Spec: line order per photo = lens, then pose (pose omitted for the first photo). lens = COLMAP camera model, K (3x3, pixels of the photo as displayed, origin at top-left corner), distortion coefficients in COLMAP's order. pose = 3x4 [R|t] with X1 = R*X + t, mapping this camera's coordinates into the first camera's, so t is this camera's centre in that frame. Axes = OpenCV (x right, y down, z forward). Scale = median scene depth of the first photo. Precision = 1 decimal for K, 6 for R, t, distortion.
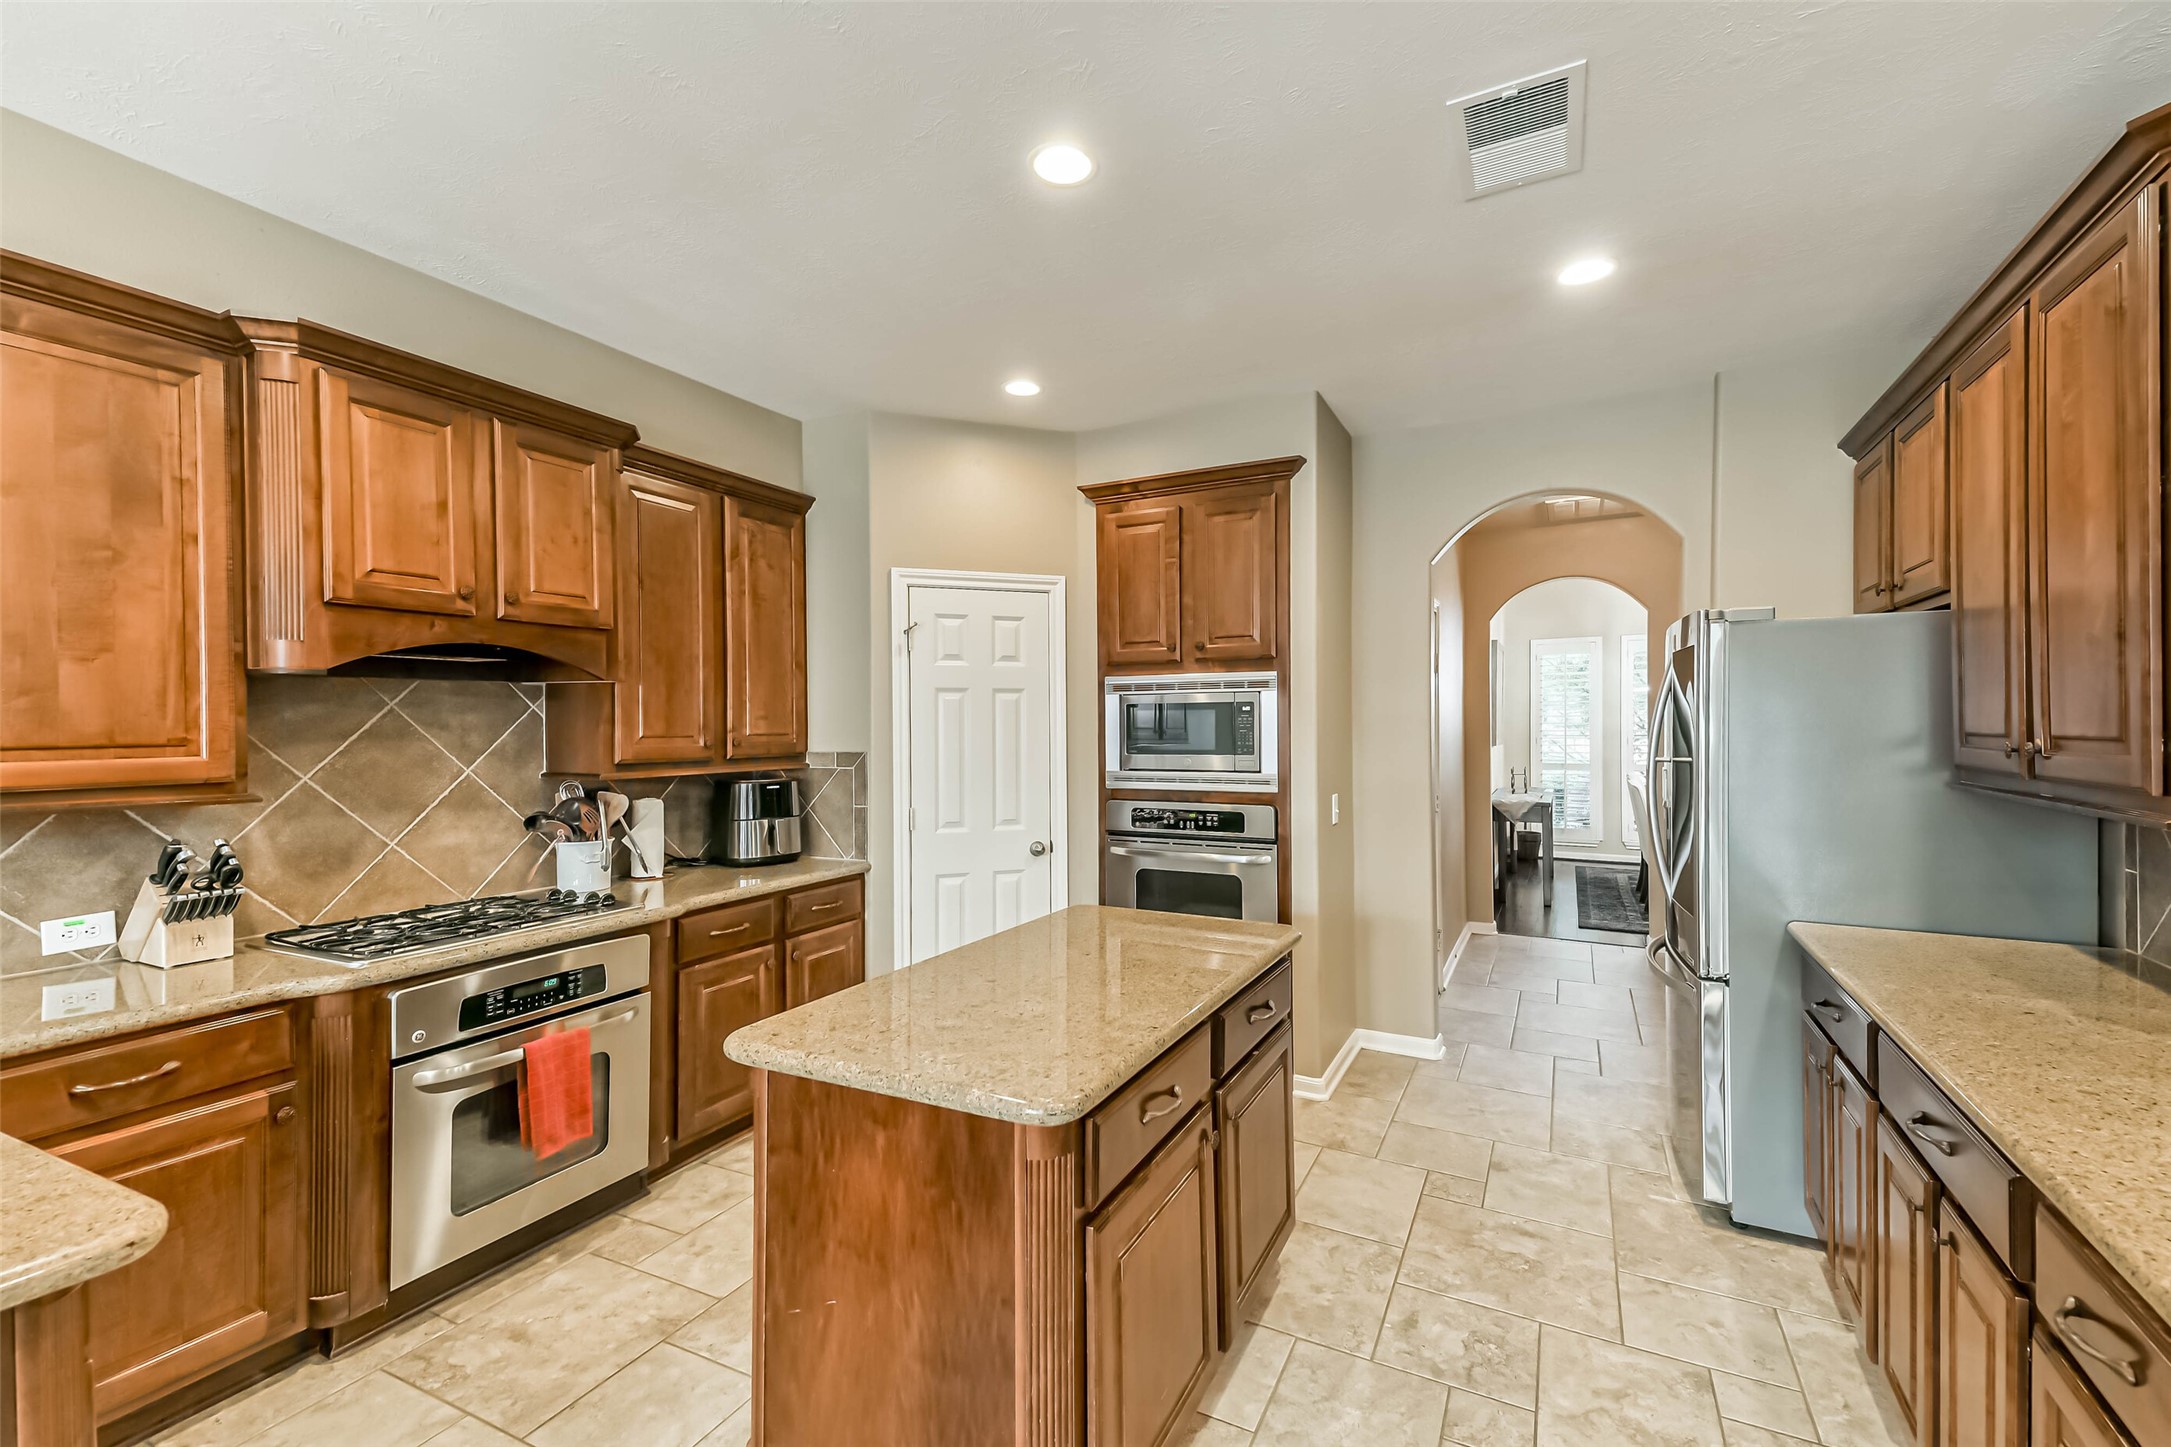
lens RADIAL K [[954.9, 0, 1089.6], [0, 954.9, 724.3], [0, 0, 1]] dist [0.021558, -0.000307]
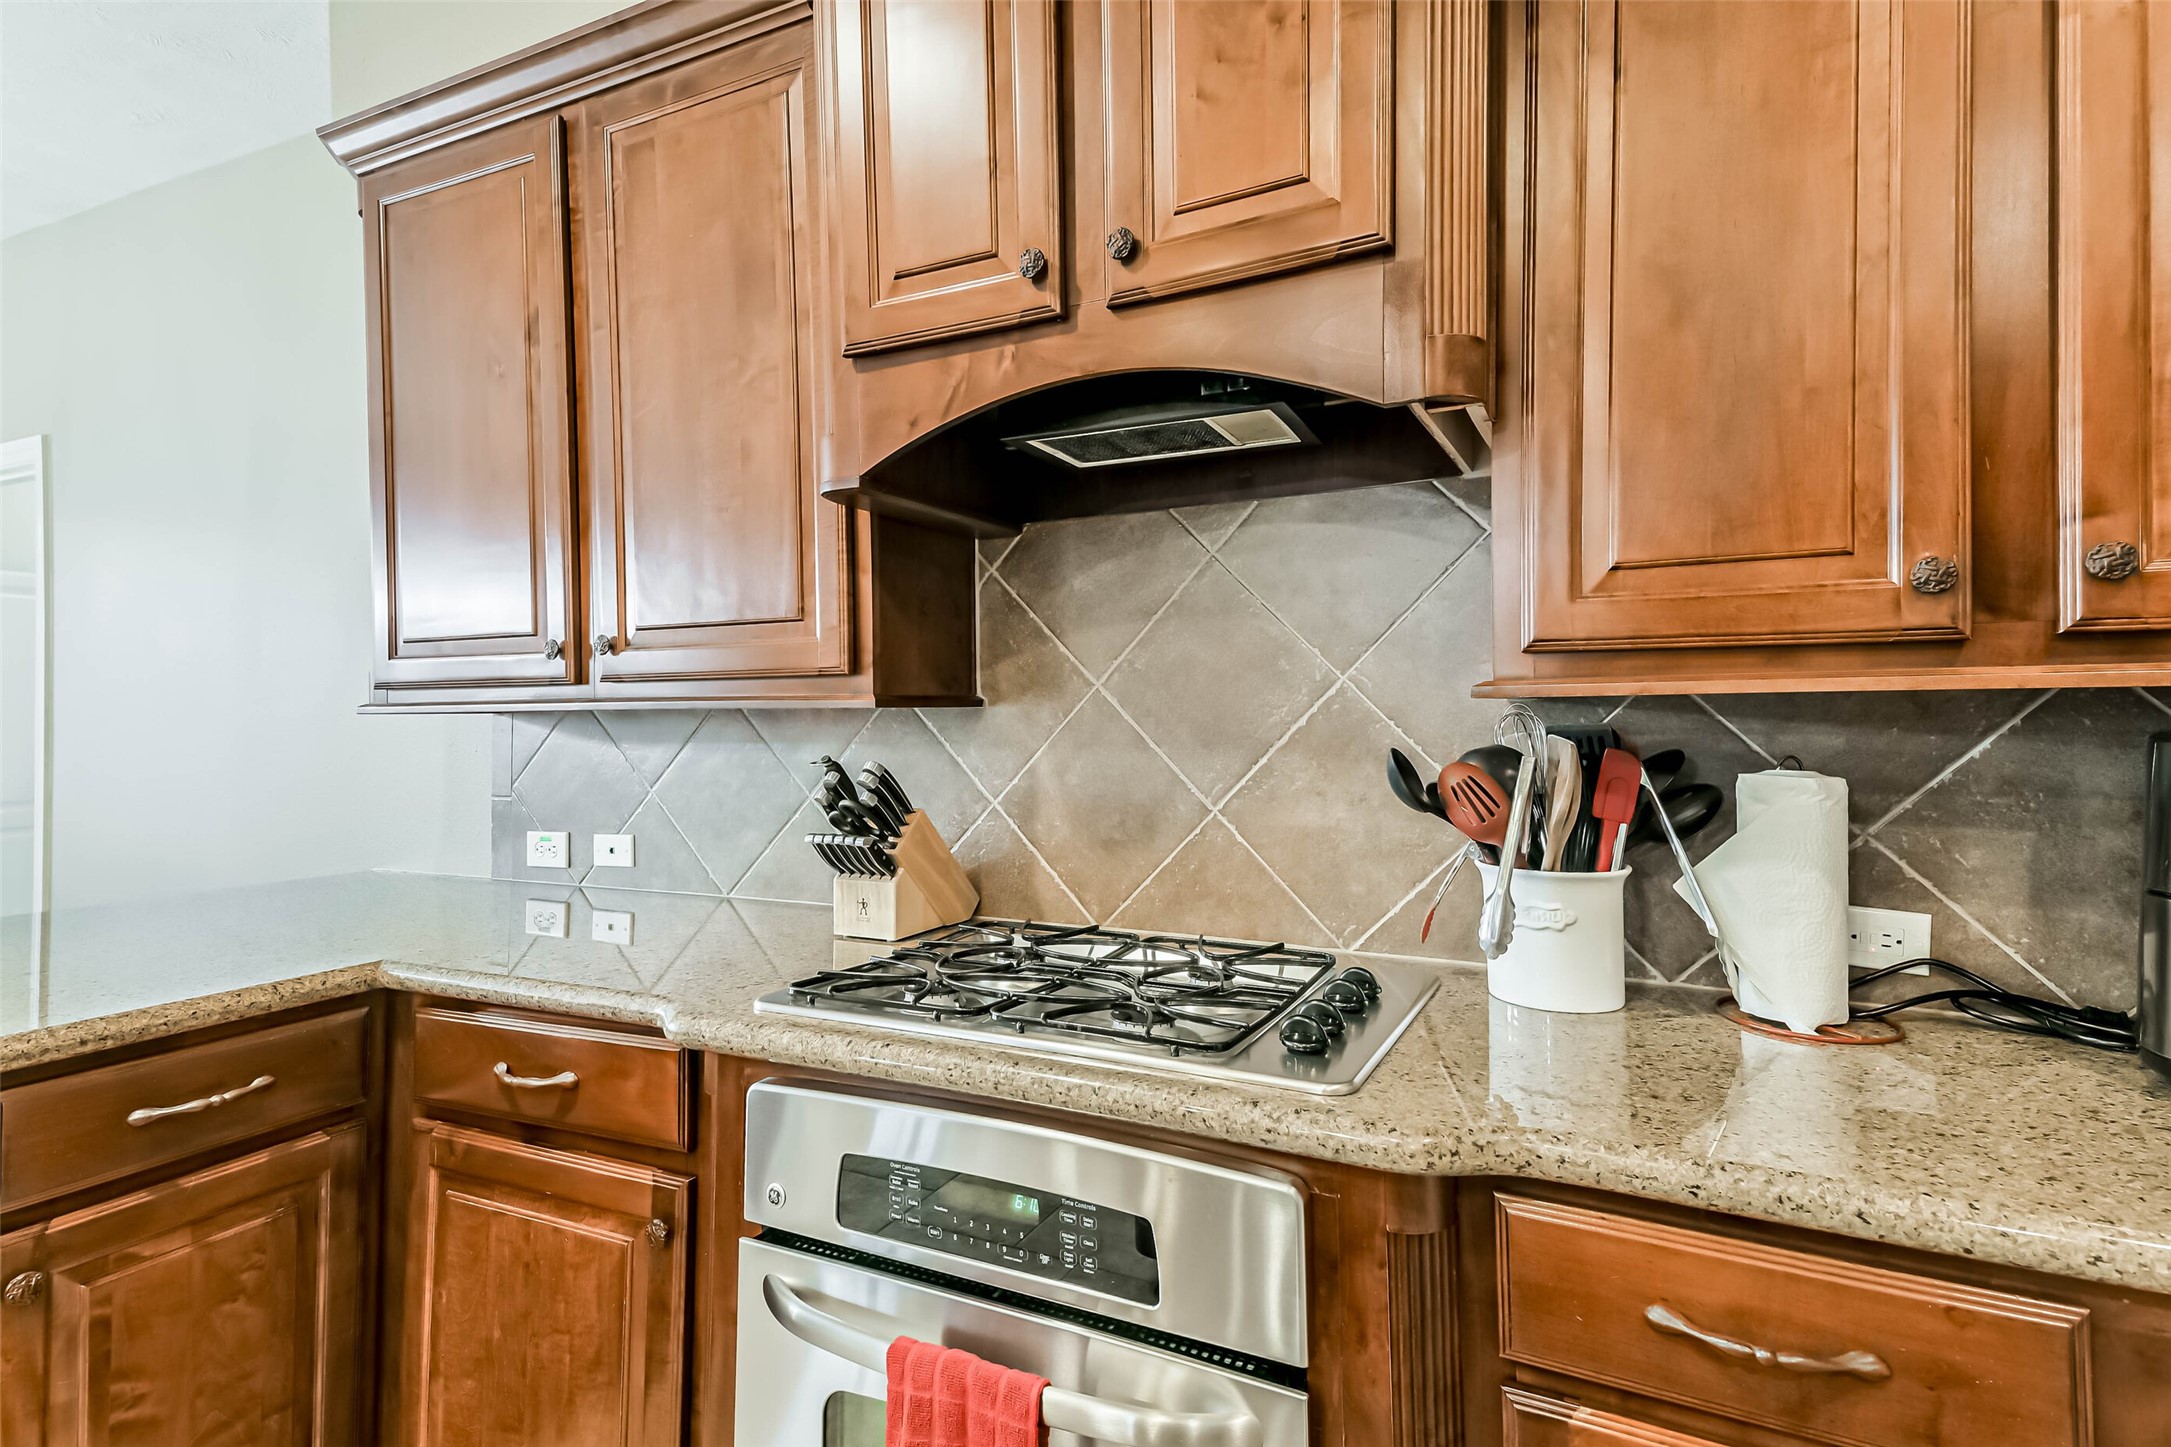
lens RADIAL K [[1074.9, 0, 1091.4], [0, 1074.9, 704.8], [0, 0, 1]] dist [0.059711, 0.000362]
pose [[0.026681, -0.005500, -0.999629, -0.127625], [0.003297, 0.999980, -0.005414, 0.072269], [0.999639, -0.003151, 0.026698, 0.971337]]
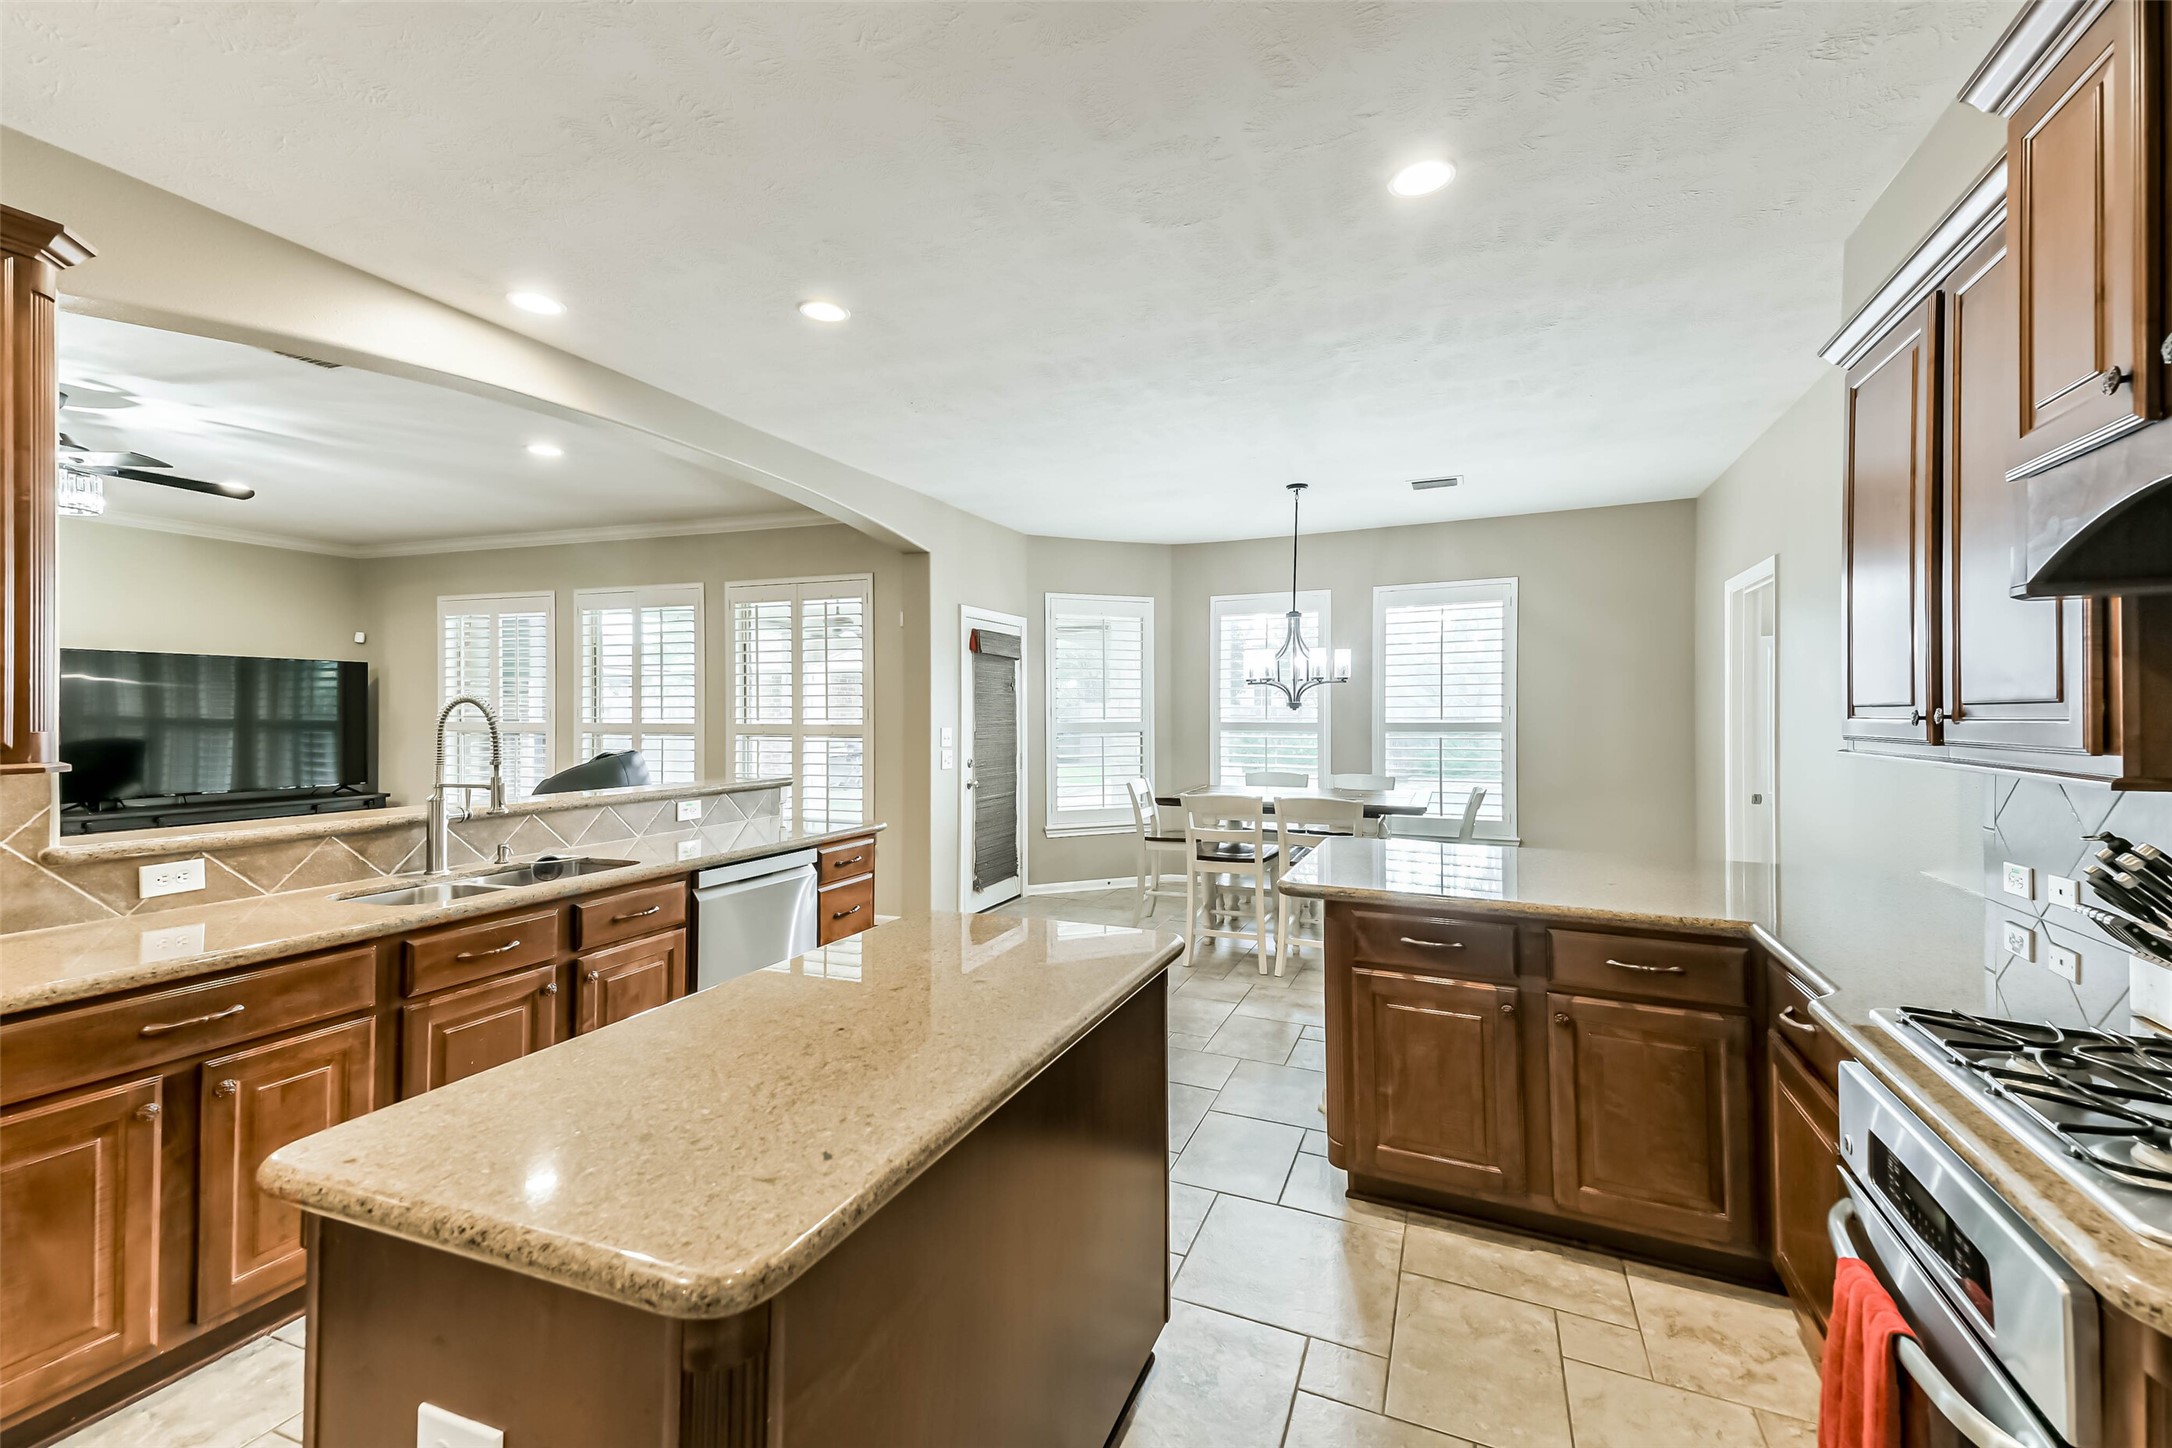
lens RADIAL K [[955.3, 0, 1083.0], [0, 955.3, 711.9], [0, 0, 1]] dist [0.021558, -0.000307]
pose [[-0.997446, 0.013840, -0.070067, -0.105476], [0.013658, 0.999902, 0.003074, 0.011930], [0.070102, 0.002109, -0.997538, 1.402363]]
